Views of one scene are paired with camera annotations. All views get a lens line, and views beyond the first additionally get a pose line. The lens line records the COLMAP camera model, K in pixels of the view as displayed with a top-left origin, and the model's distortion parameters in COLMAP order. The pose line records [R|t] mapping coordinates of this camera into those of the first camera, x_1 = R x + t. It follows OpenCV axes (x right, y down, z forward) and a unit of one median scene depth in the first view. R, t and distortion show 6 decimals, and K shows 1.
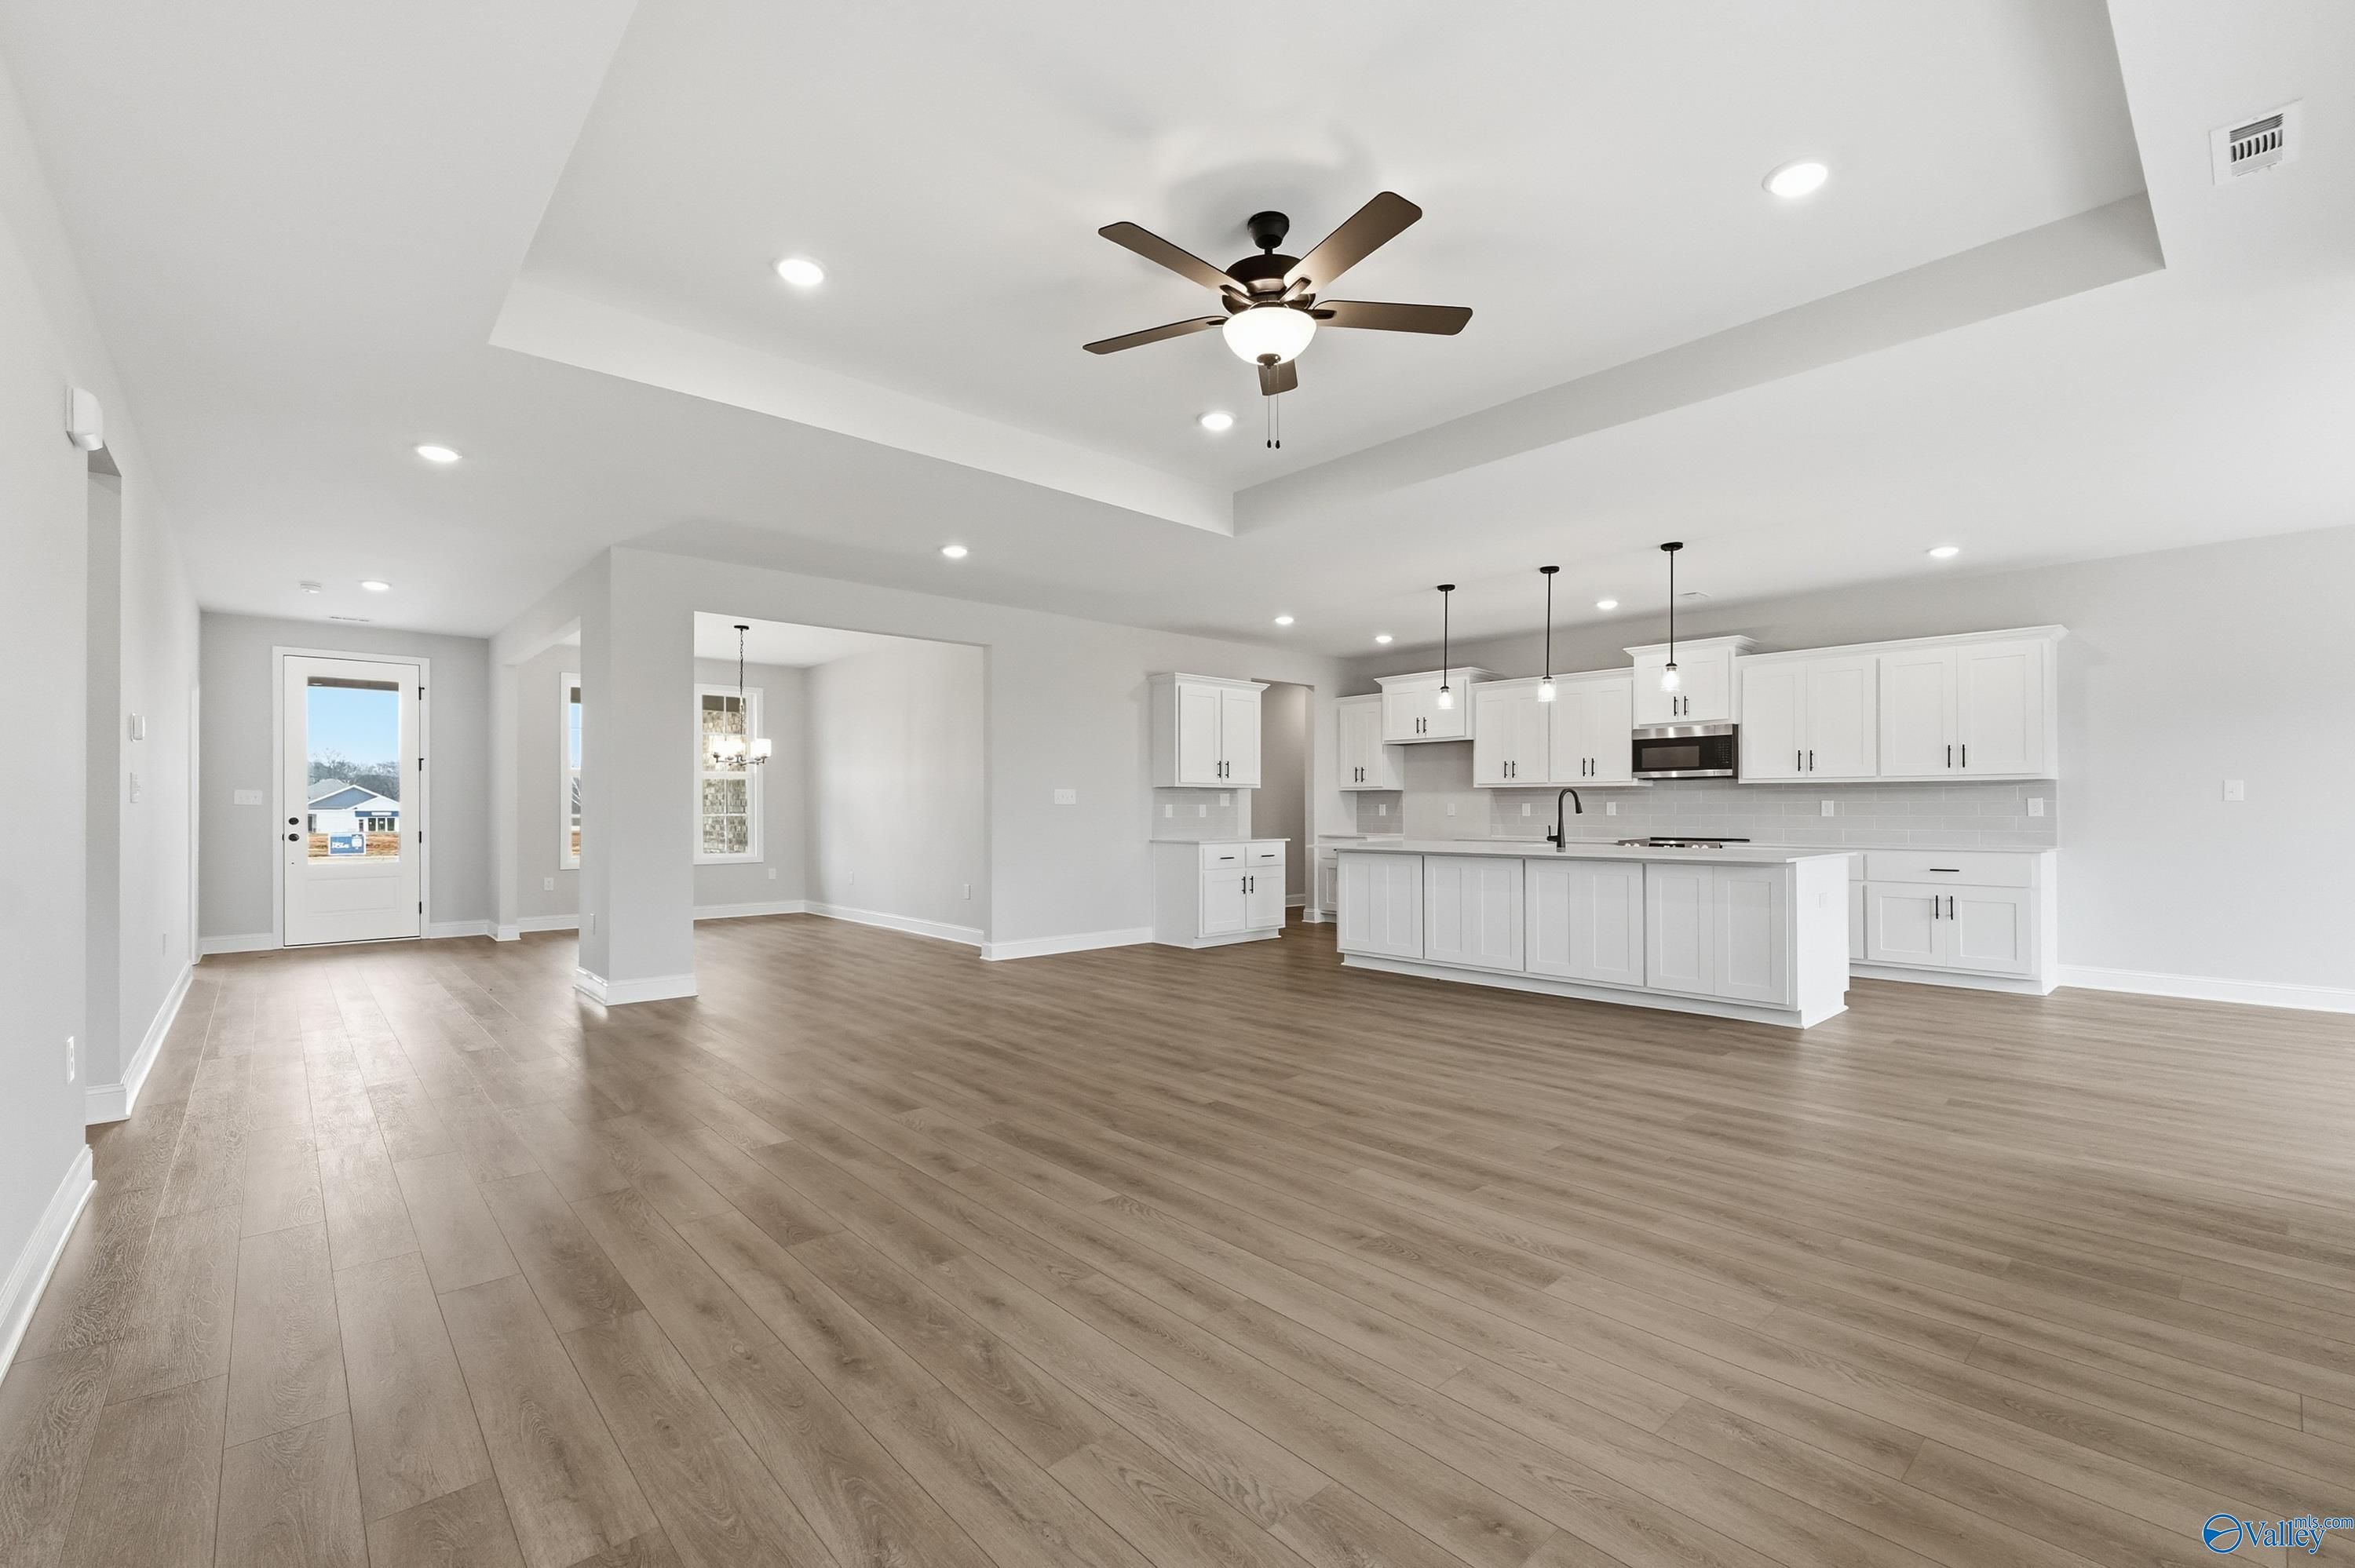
lens RADIAL K [[1023.7, 0, 1188.0], [0, 1023.7, 805.7], [0, 0, 1]] dist [-0.015375, -0.000091]
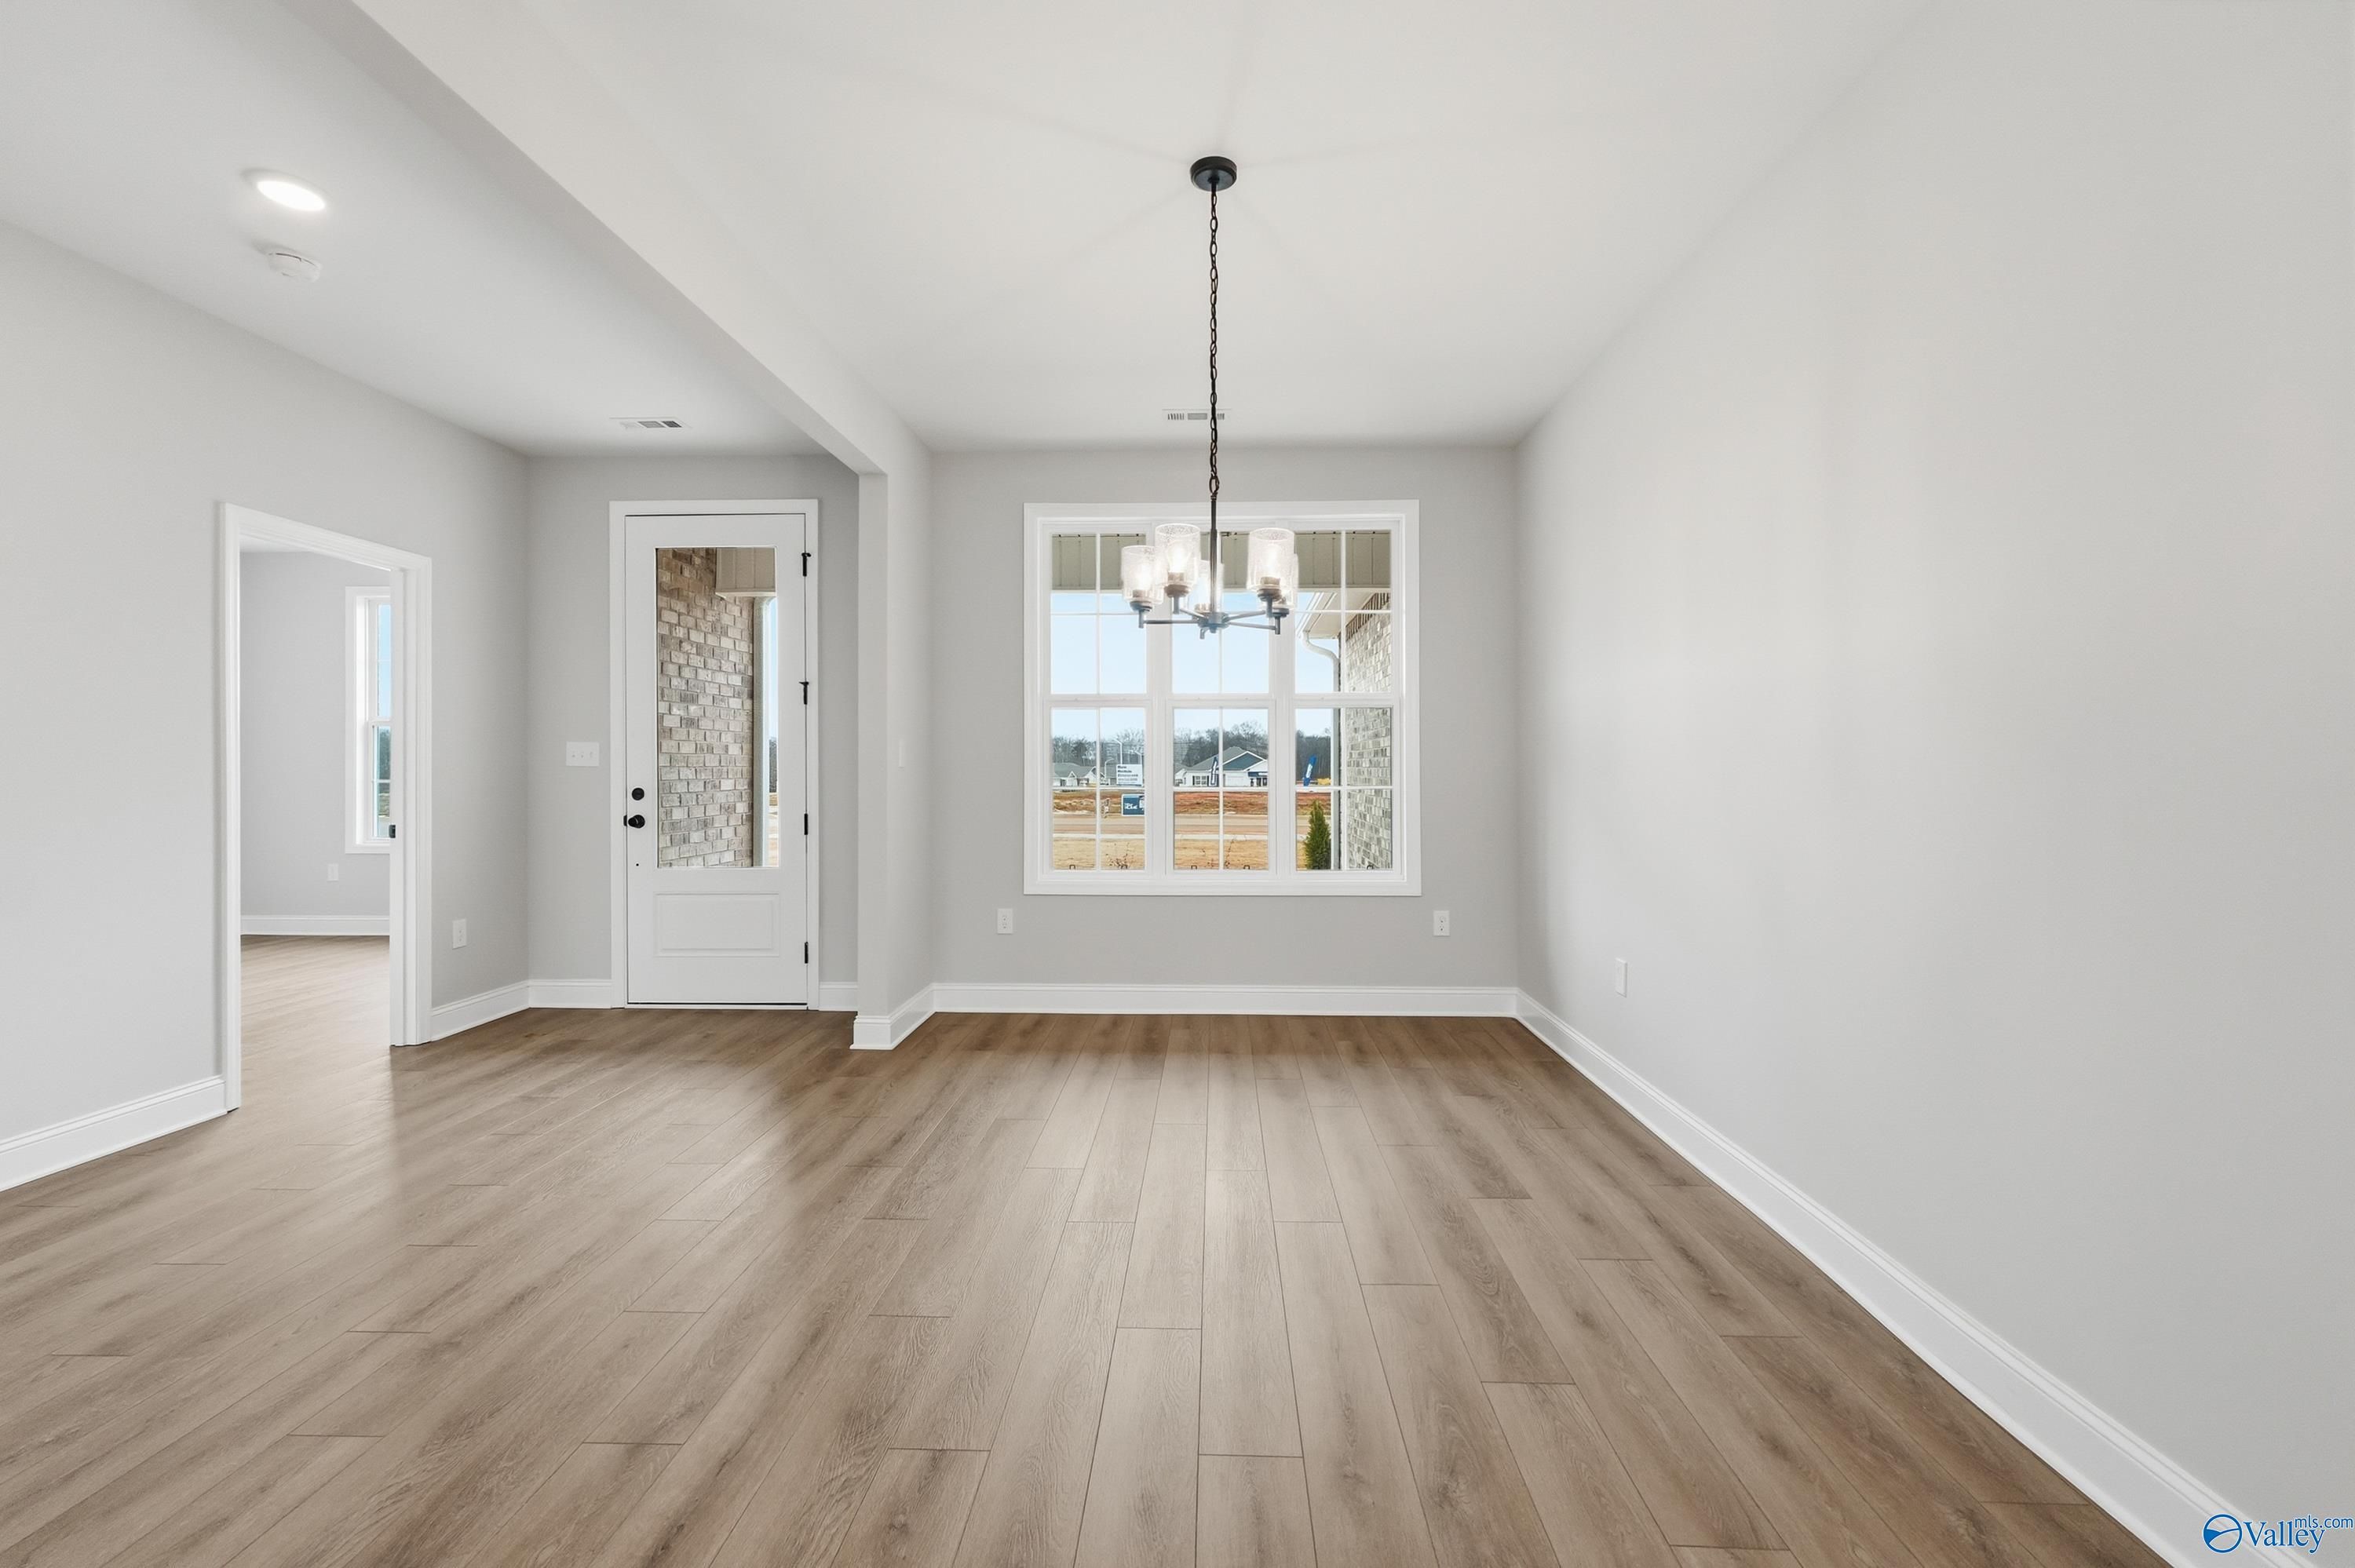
lens RADIAL K [[1010.8, 0, 1172.7], [0, 1010.8, 773.6], [0, 0, 1]] dist [-0.010747, 0.000224]
pose [[0.717331, 0.005172, -0.696714, -0.227970], [-0.001329, 0.999981, 0.006055, -0.000507], [0.696732, -0.003417, 0.717324, 0.741084]]
